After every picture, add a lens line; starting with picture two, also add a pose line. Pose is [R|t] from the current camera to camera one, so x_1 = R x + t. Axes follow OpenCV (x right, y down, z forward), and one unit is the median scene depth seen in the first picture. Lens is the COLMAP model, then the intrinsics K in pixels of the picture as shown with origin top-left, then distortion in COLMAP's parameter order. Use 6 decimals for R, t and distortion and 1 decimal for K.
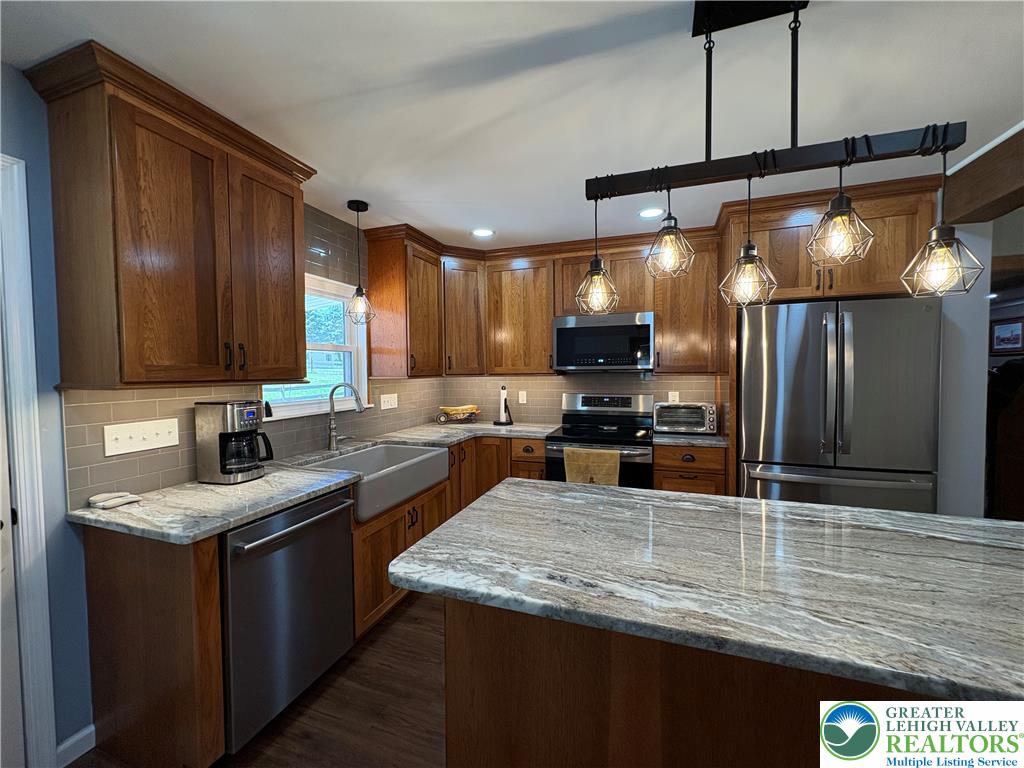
lens RADIAL K [[405.1, 0, 511.7], [0, 405.1, 383.8], [0, 0, 1]] dist [-0.003980, 0.000603]
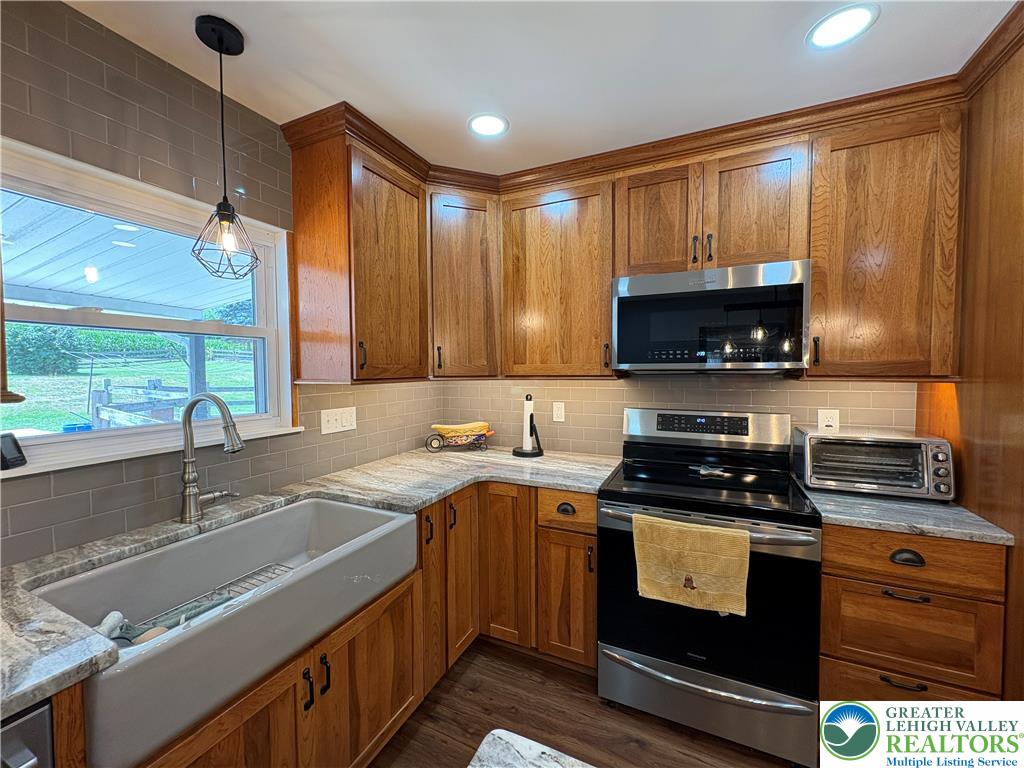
lens RADIAL K [[405.1, 0, 511.9], [0, 405.1, 386.1], [0, 0, 1]] dist [-0.003980, 0.000603]
pose [[0.995205, 0.007804, -0.097503, 0.018880], [-0.007003, 0.999939, 0.008545, -0.015803], [0.097564, -0.007822, 0.995199, 0.430745]]
